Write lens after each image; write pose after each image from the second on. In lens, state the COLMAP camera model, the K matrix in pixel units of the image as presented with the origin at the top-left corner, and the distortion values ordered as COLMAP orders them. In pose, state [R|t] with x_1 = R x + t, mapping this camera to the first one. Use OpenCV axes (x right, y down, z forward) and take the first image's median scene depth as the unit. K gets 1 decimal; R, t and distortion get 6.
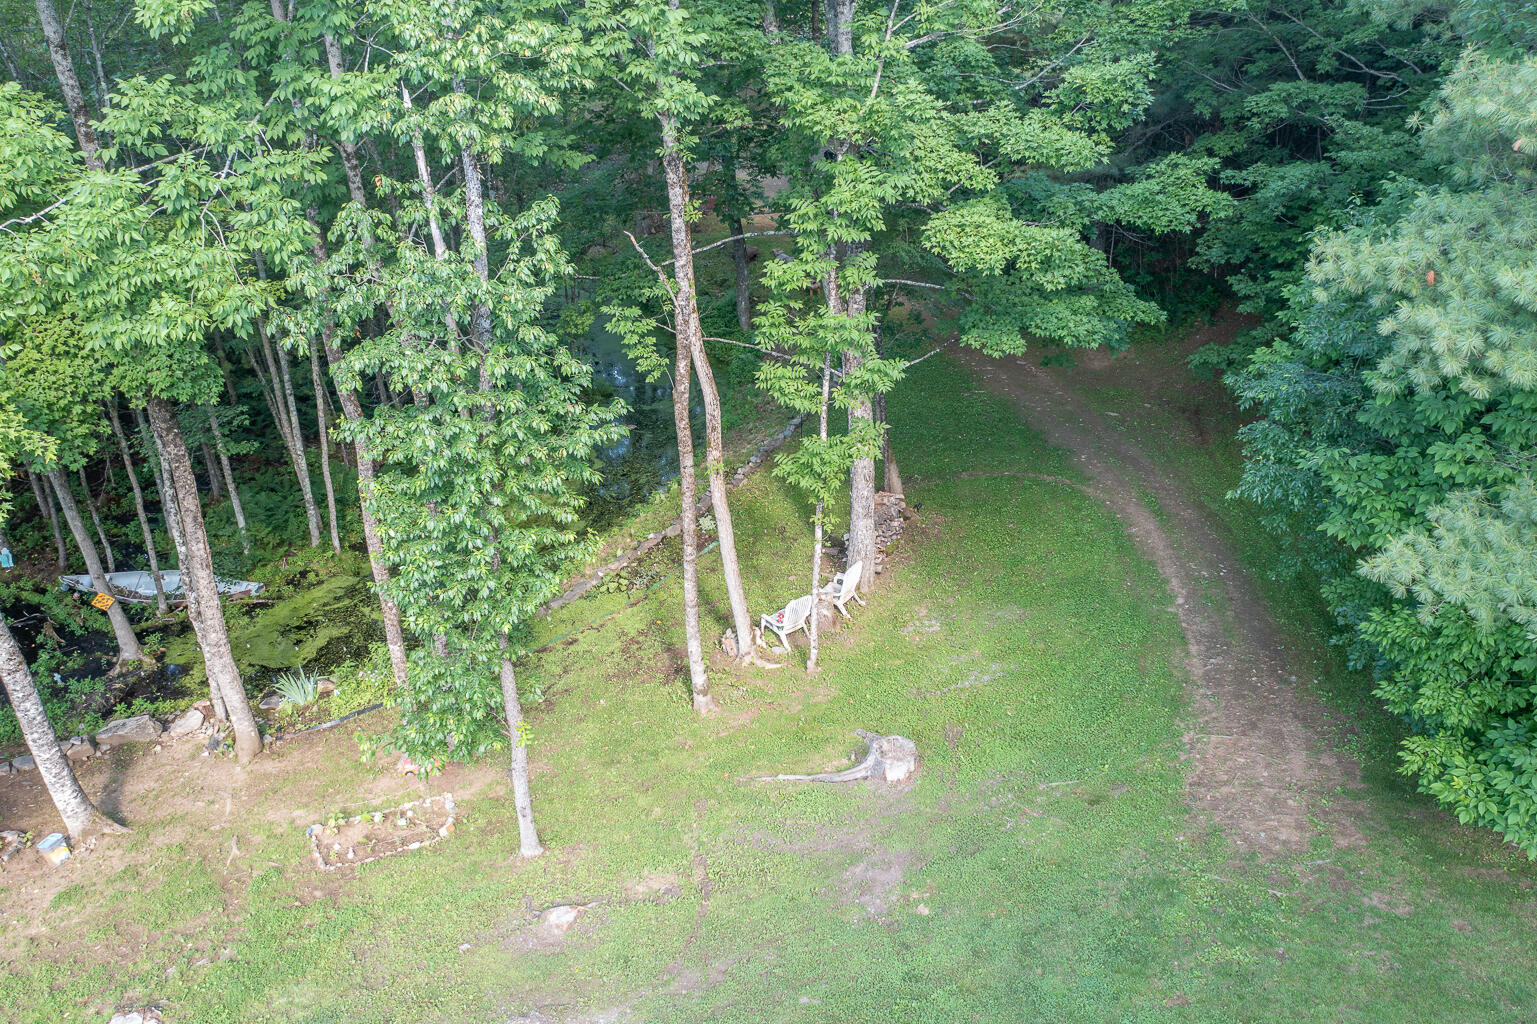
lens RADIAL K [[1223.8, 0, 765.2], [0, 1223.8, 511.3], [0, 0, 1]] dist [-0.013710, 0.004395]
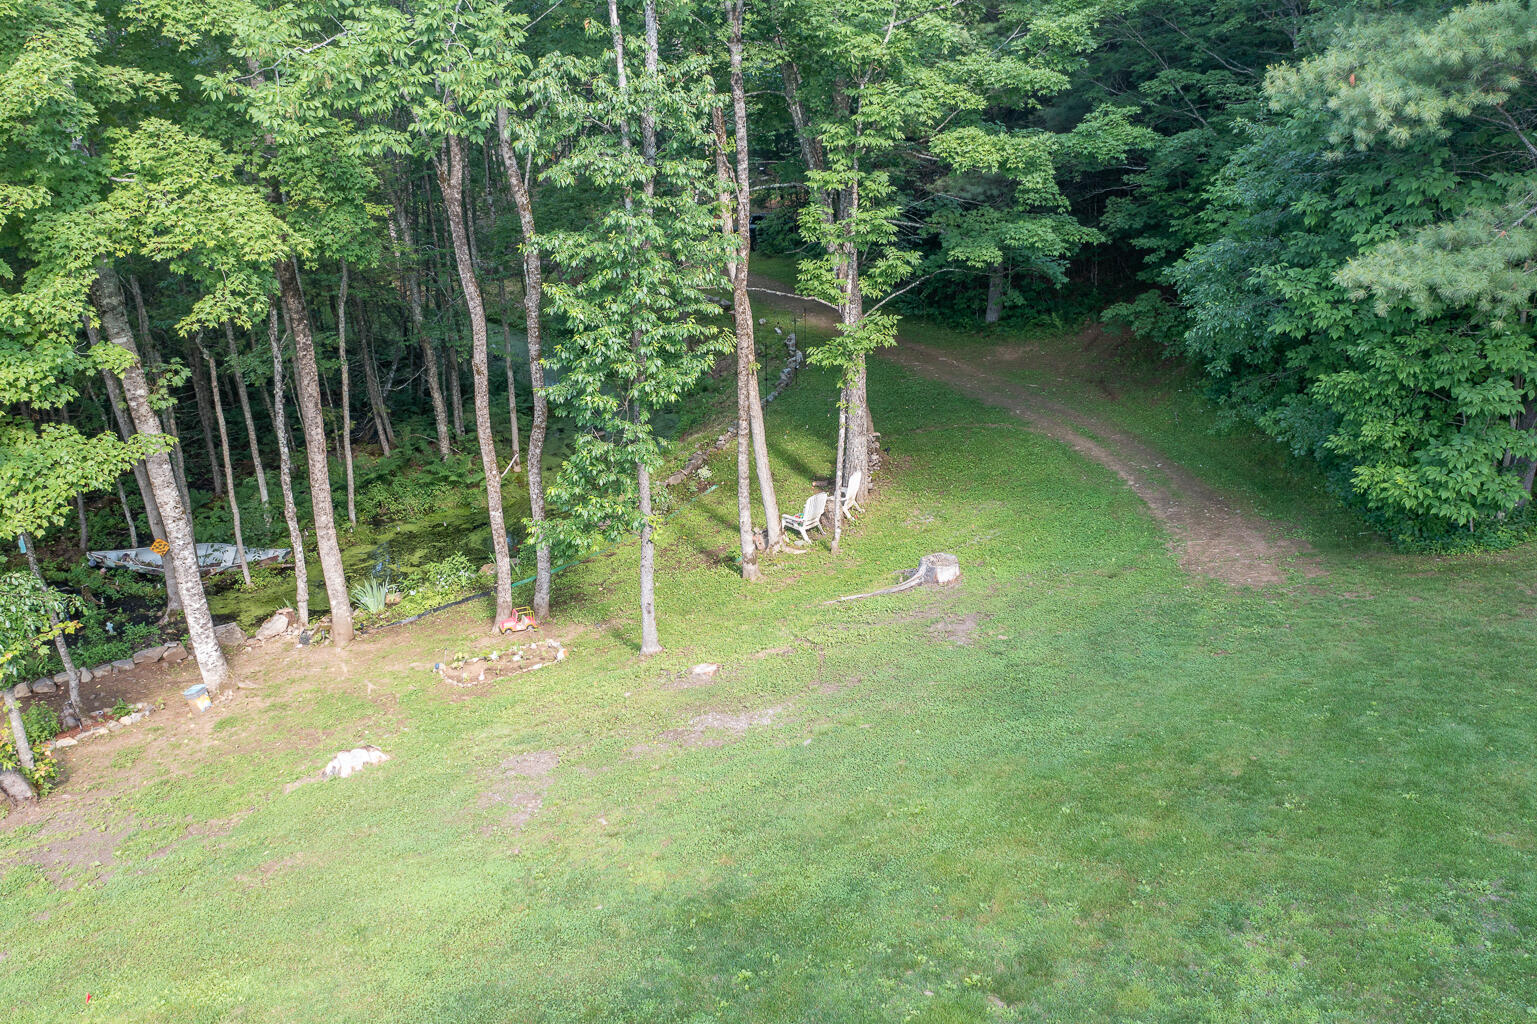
lens RADIAL K [[1219.6, 0, 768.5], [0, 1219.6, 512.0], [0, 0, 1]] dist [-0.037174, 0.070881]
pose [[0.990046, -0.048650, 0.132072, -0.213757], [0.063324, 0.991992, -0.109282, 0.264371], [-0.125697, 0.116558, 0.985198, -0.156286]]
